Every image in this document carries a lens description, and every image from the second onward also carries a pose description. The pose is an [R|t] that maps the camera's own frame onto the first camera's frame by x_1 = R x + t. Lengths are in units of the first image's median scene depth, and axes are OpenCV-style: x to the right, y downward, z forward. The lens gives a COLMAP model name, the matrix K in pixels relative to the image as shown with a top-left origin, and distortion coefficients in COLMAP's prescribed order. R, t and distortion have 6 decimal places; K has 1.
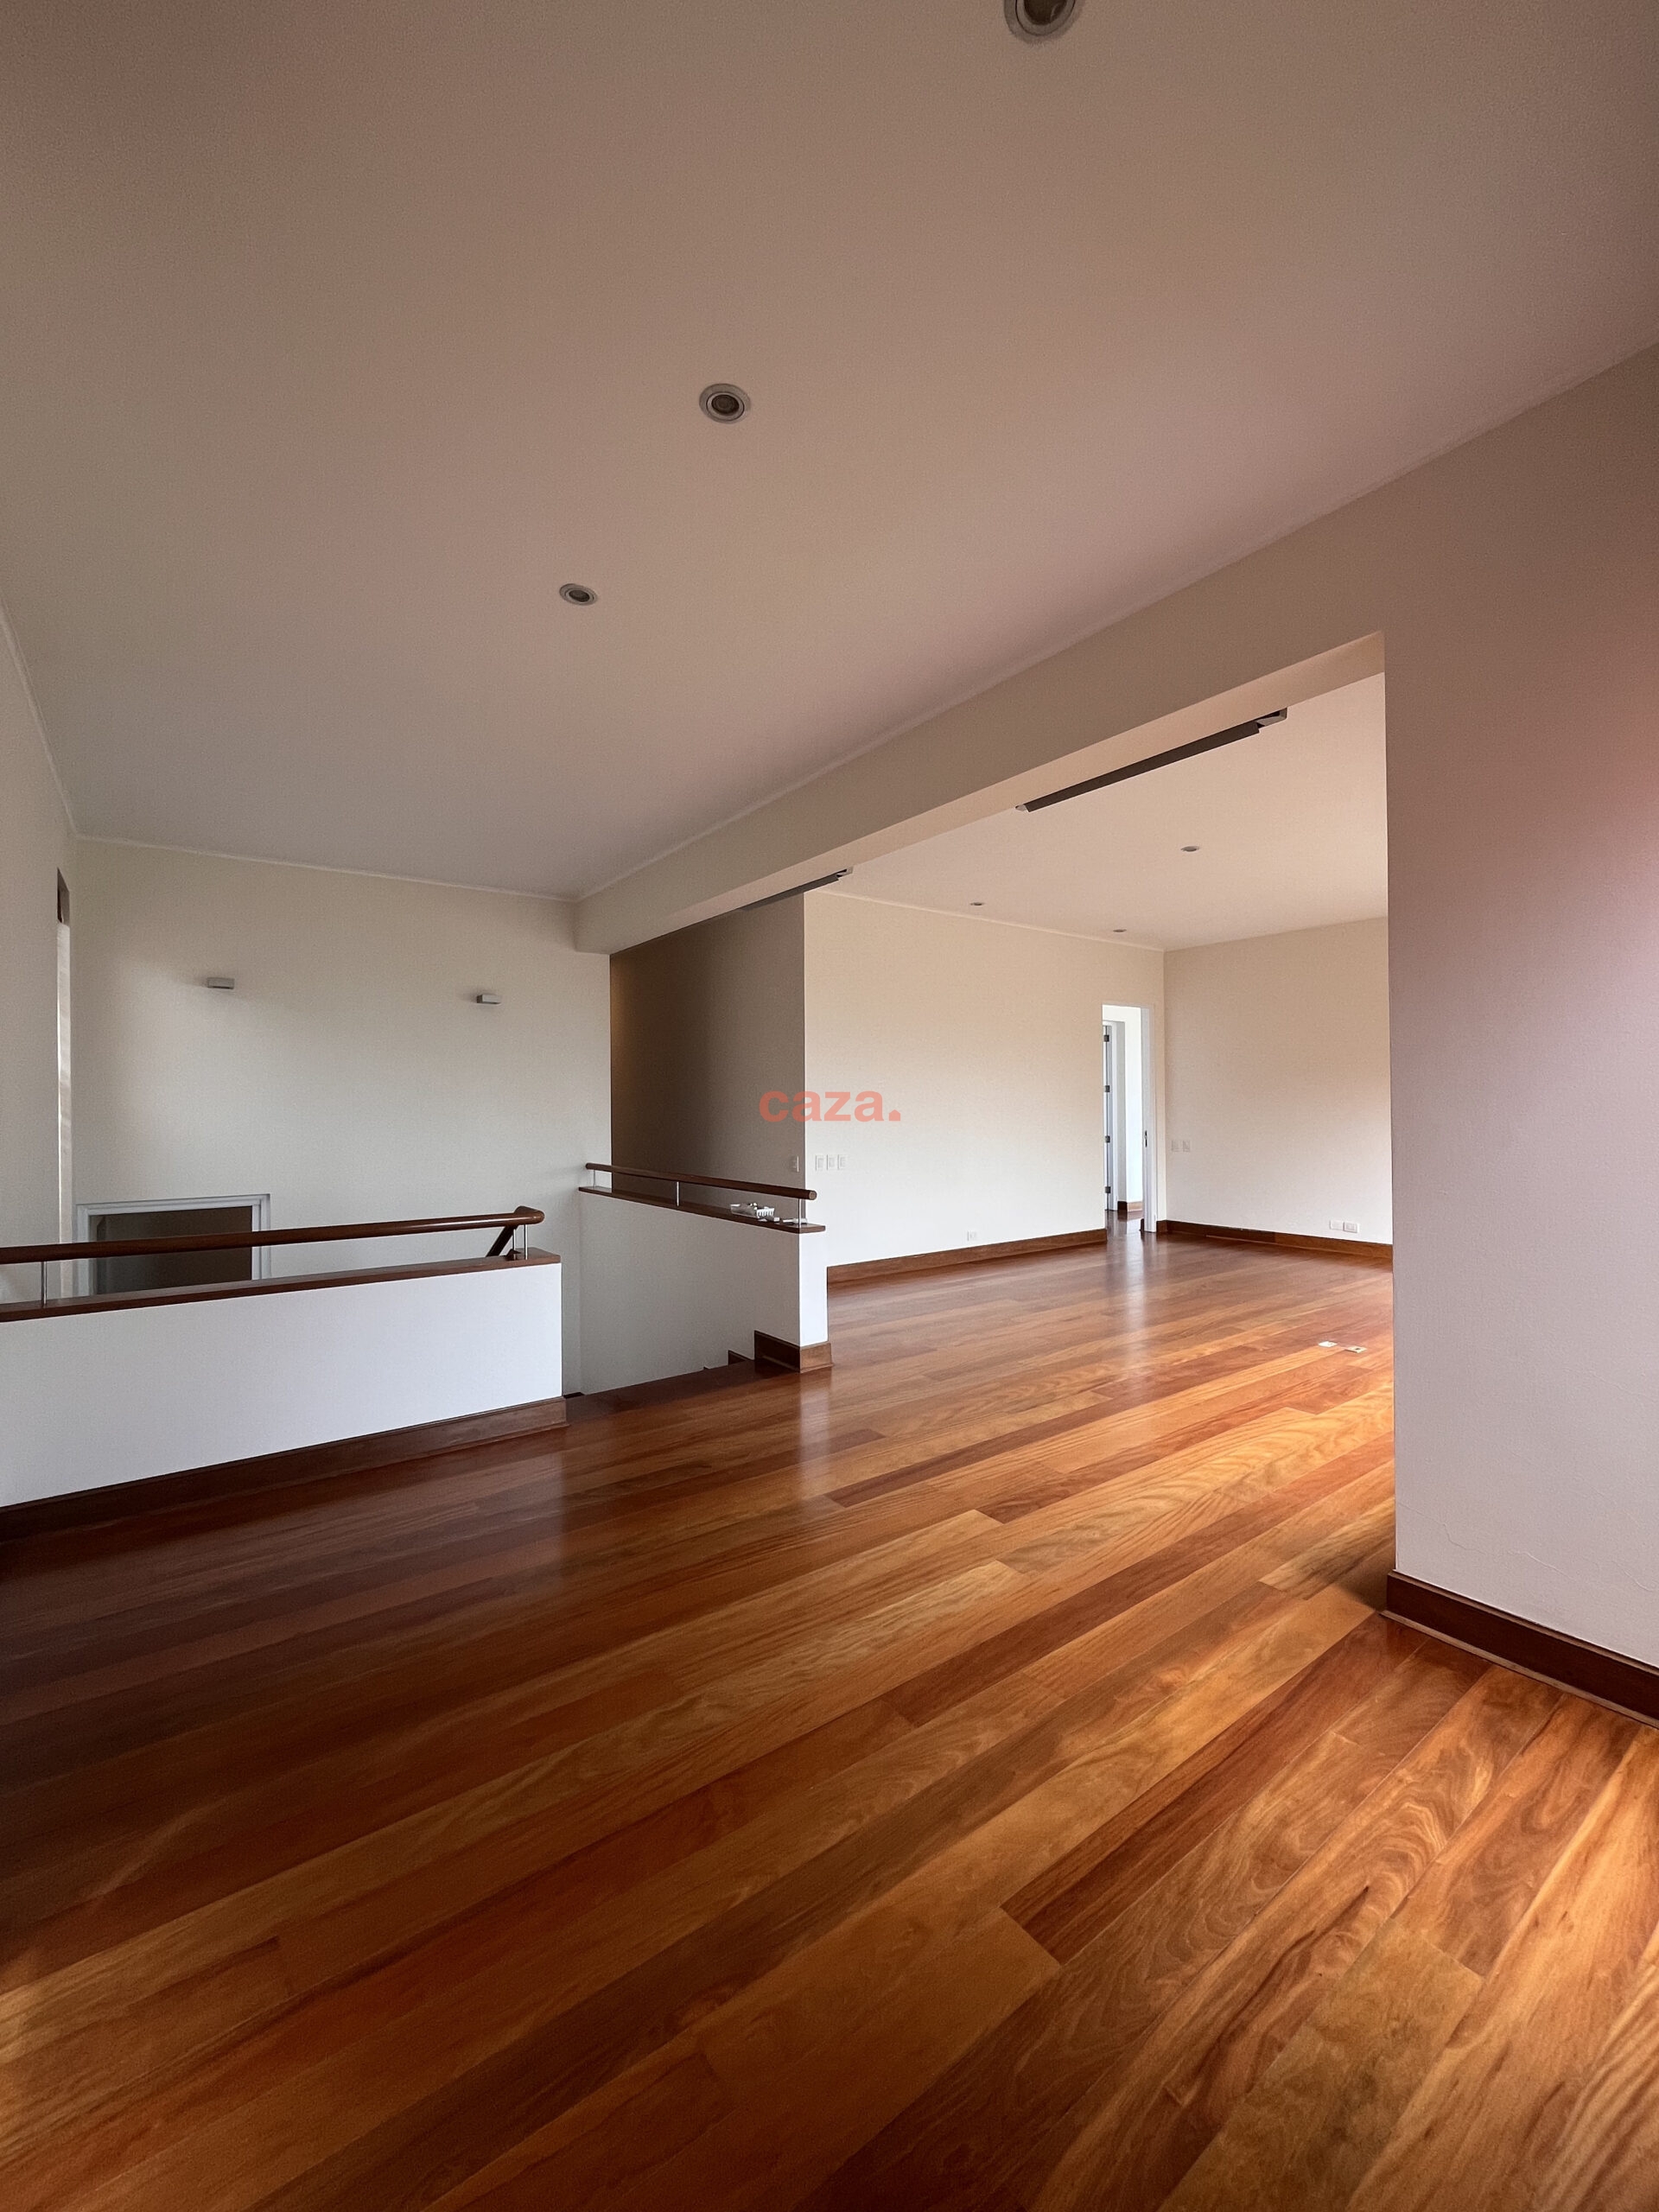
lens RADIAL K [[898.4, 0, 833.6], [0, 898.4, 1105.2], [0, 0, 1]] dist [-0.000467, 0.000180]
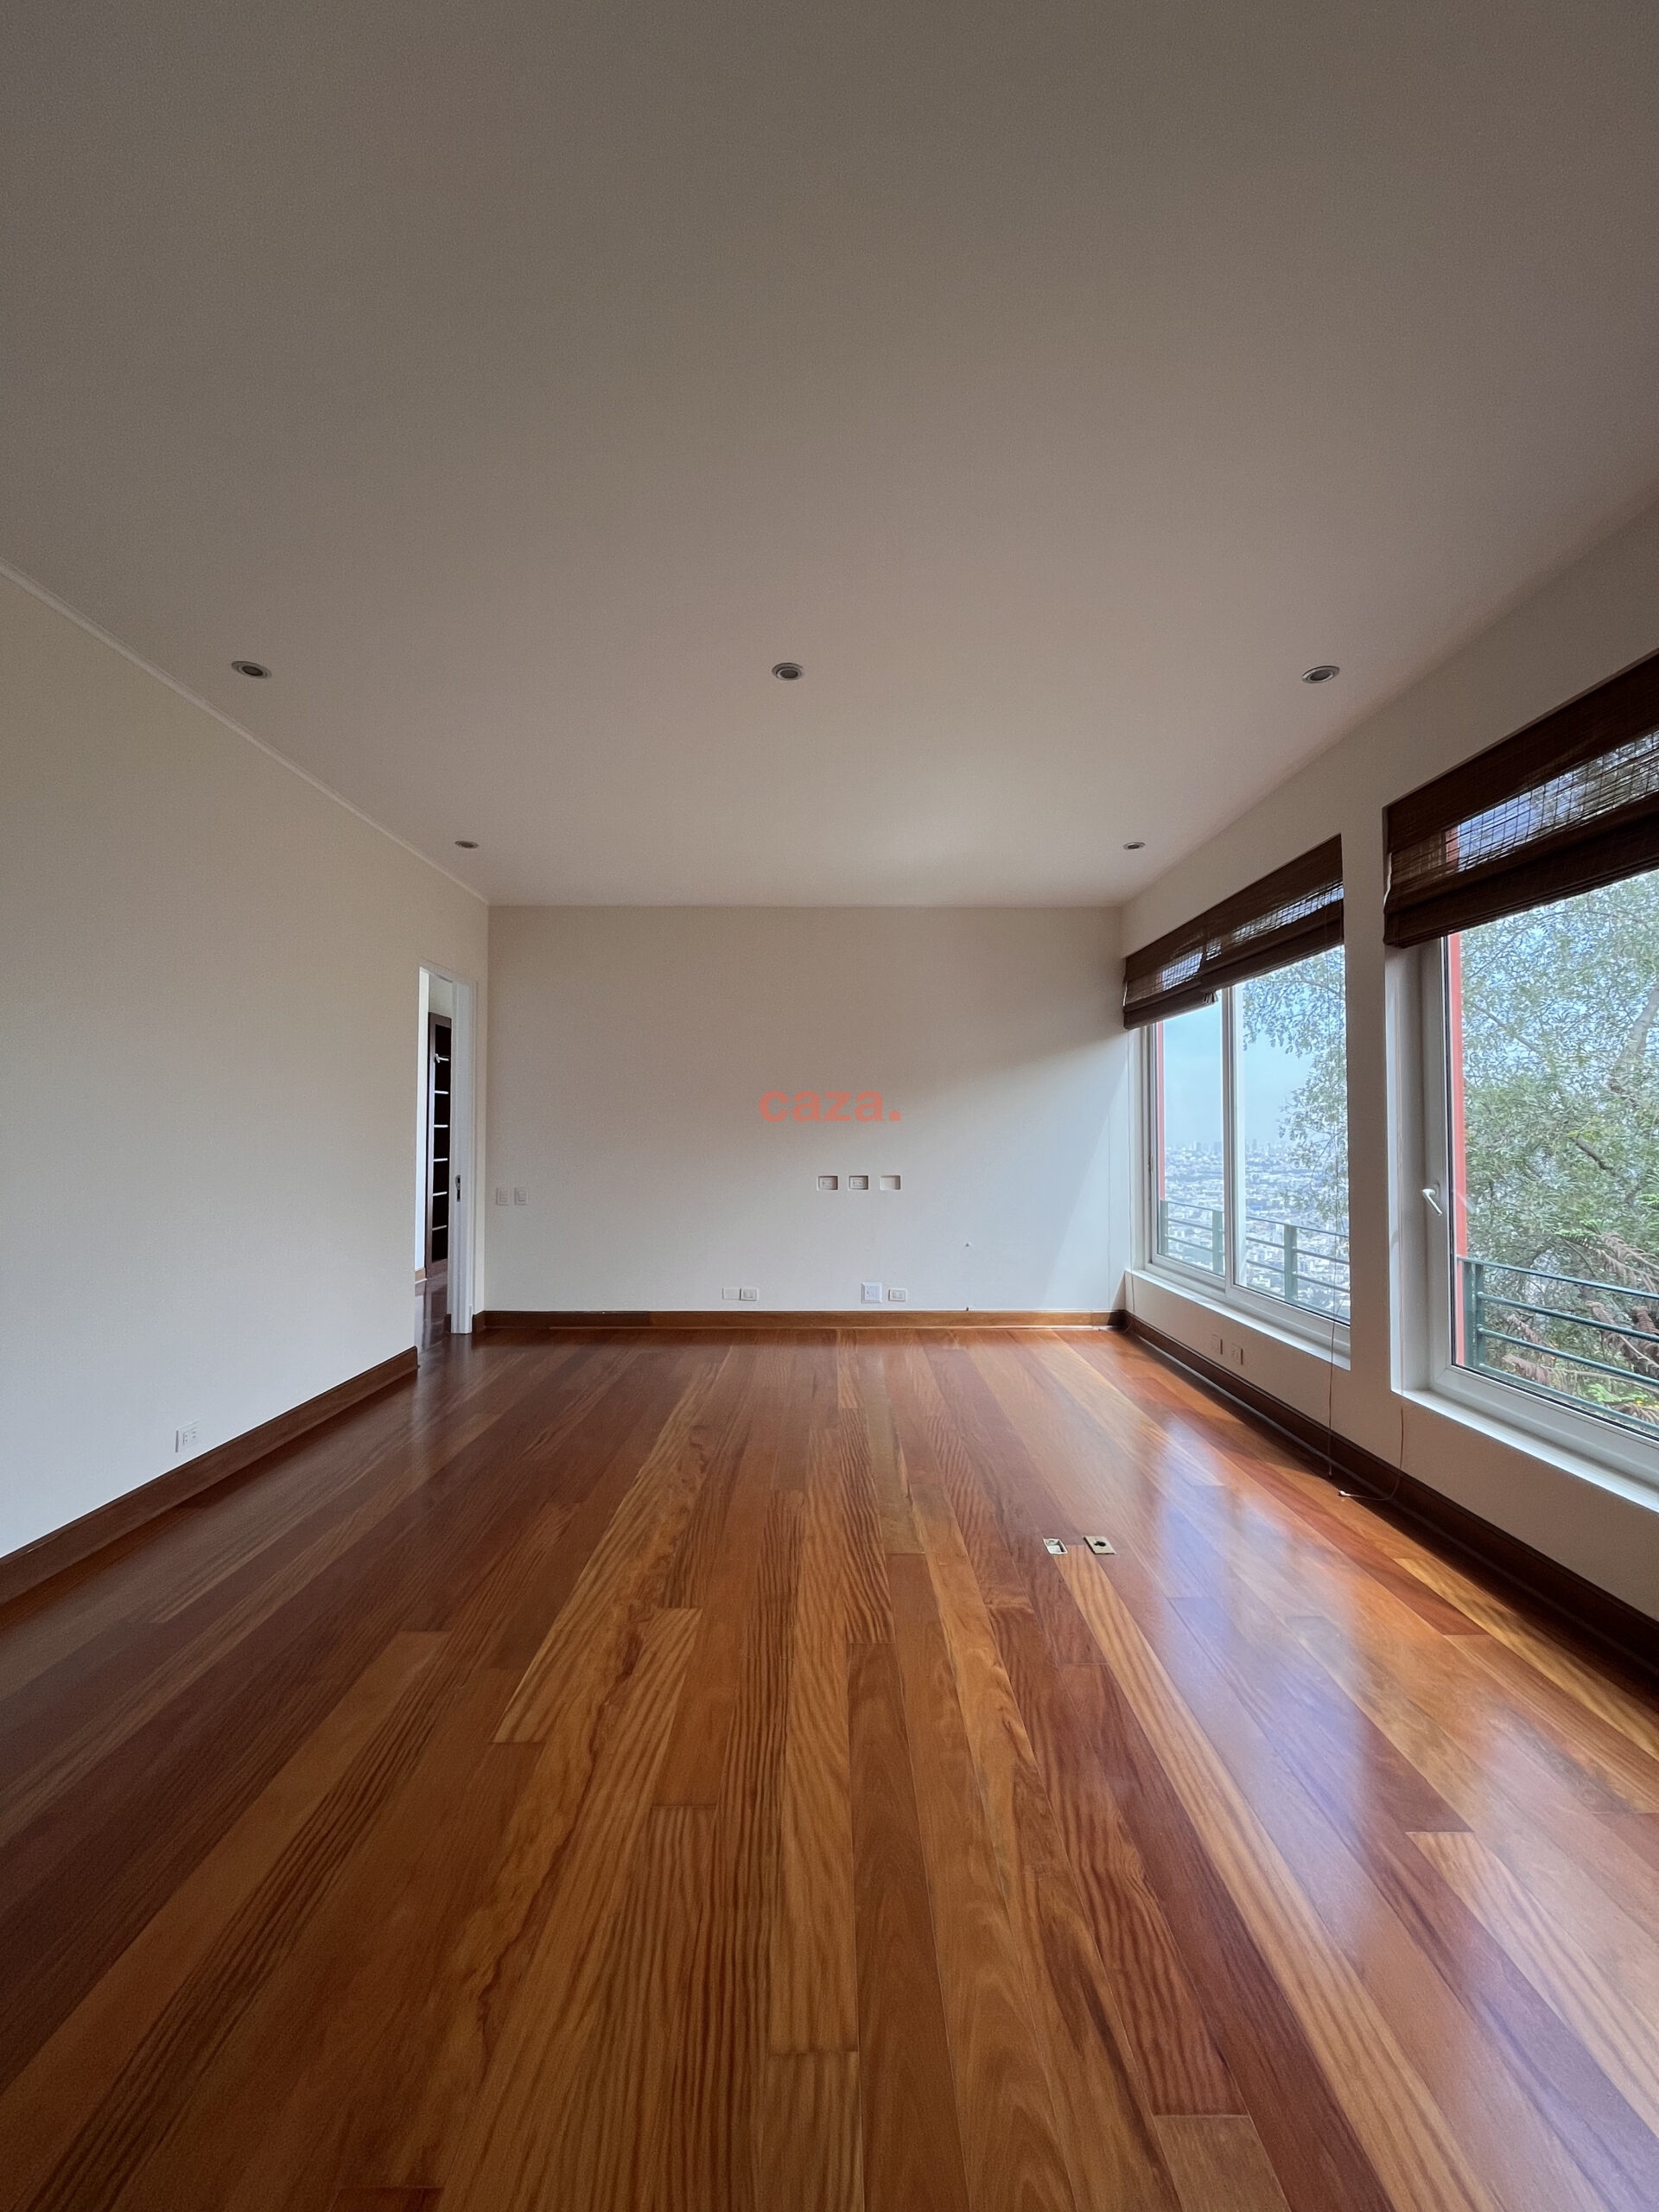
lens RADIAL K [[898.4, 0, 828.9], [0, 898.4, 1107.2], [0, 0, 1]] dist [-0.000467, 0.000180]
pose [[0.594701, 0.034837, 0.803192, -0.010704], [-0.009042, 0.999287, -0.036648, 0.001235], [-0.803896, 0.014532, 0.594592, 0.422039]]
